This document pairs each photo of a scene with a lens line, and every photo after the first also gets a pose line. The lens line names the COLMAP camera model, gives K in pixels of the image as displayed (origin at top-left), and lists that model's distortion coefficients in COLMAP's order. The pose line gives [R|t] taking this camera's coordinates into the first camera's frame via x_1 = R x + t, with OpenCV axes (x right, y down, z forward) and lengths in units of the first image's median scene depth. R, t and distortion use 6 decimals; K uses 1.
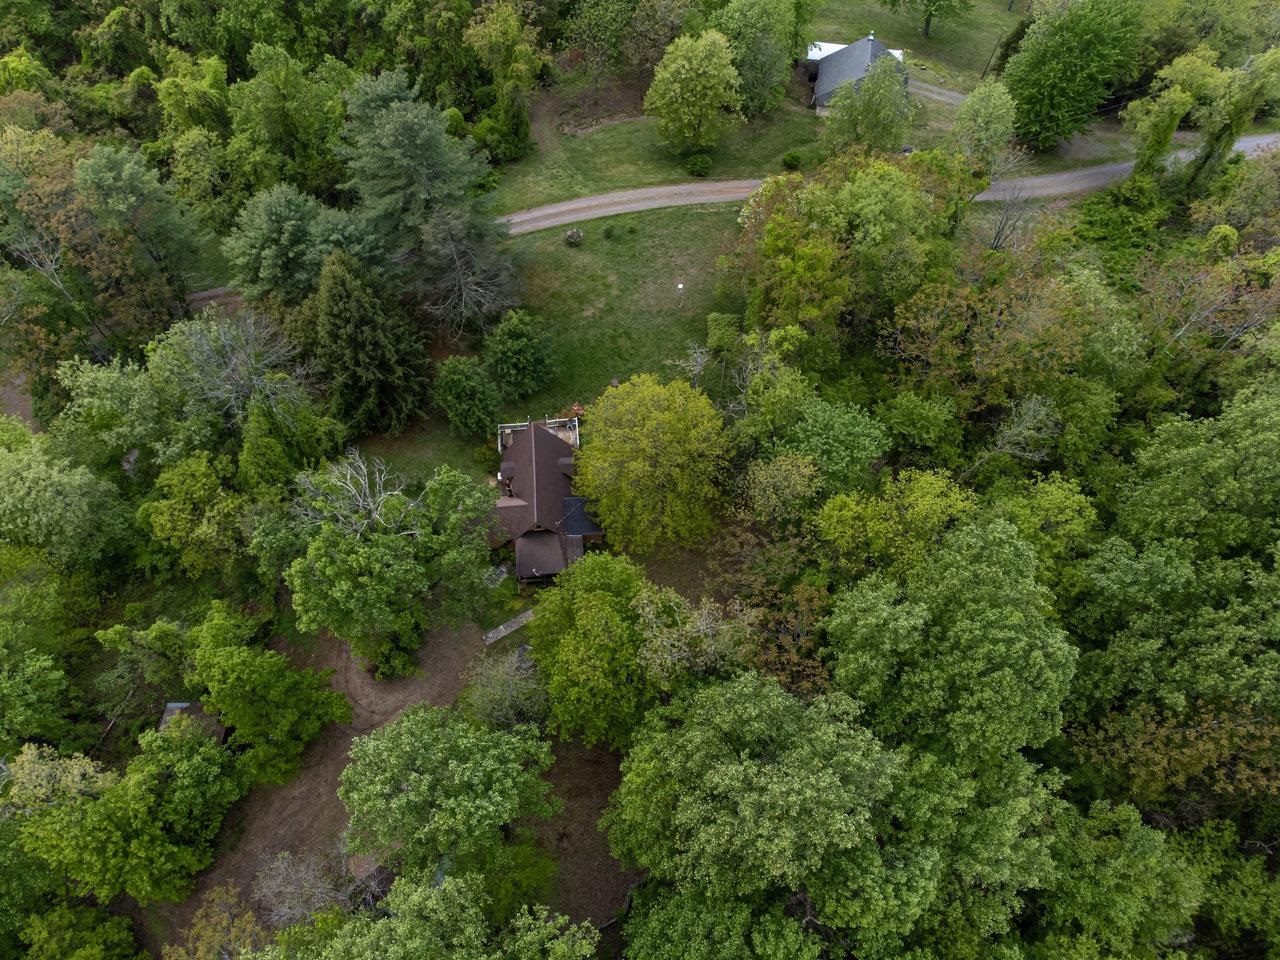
lens RADIAL K [[978.8, 0, 635.4], [0, 978.8, 447.5], [0, 0, 1]] dist [0.068461, -0.162056]
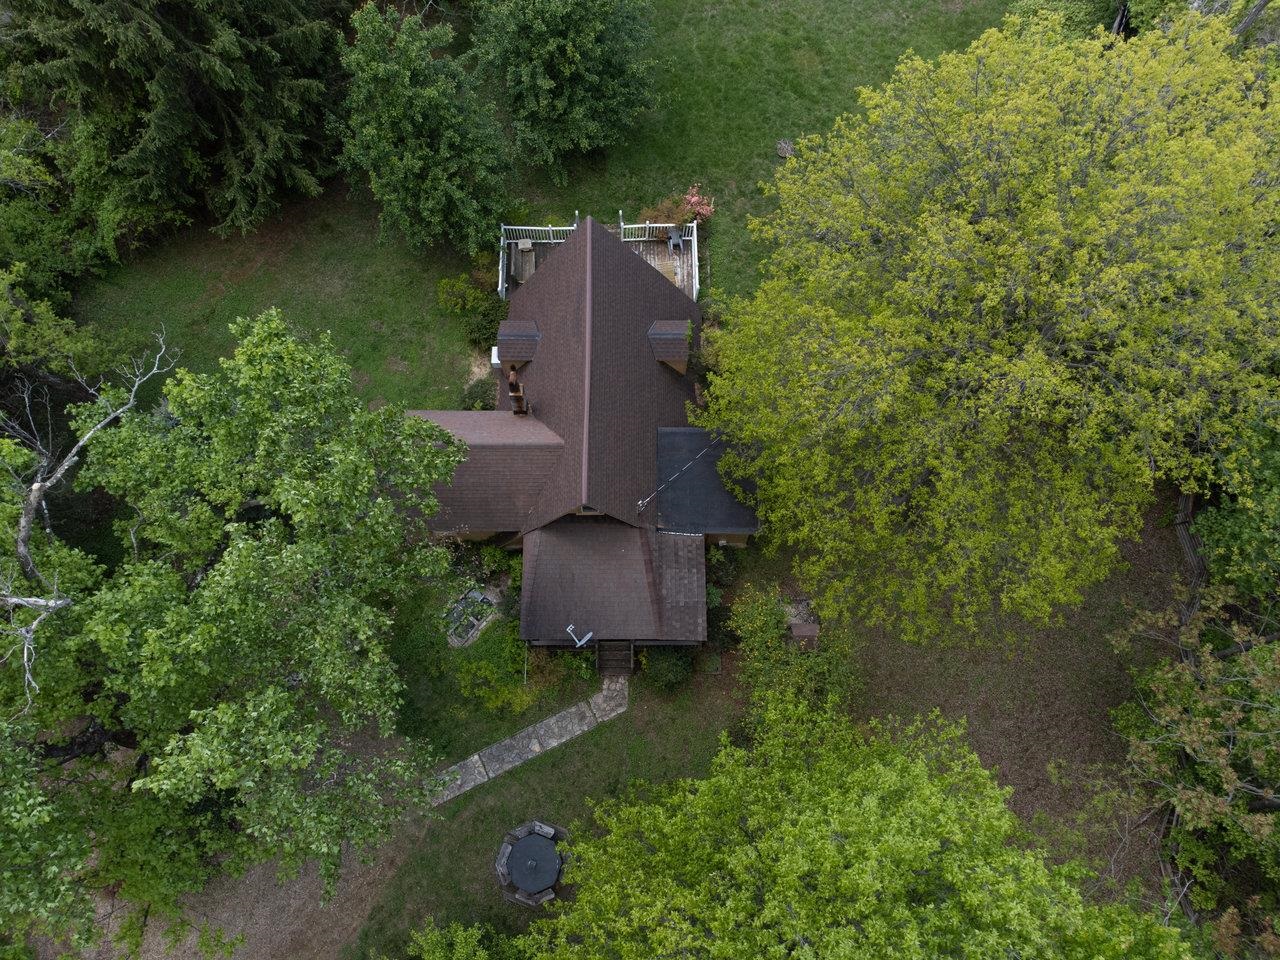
lens RADIAL K [[978.8, 0, 635.4], [0, 978.8, 447.5], [0, 0, 1]] dist [0.068461, -0.162056]
pose [[0.996867, 0.075320, -0.024145, -0.070325], [-0.071329, 0.987992, 0.137056, 0.007898], [0.034178, -0.134904, 0.990269, 0.604712]]
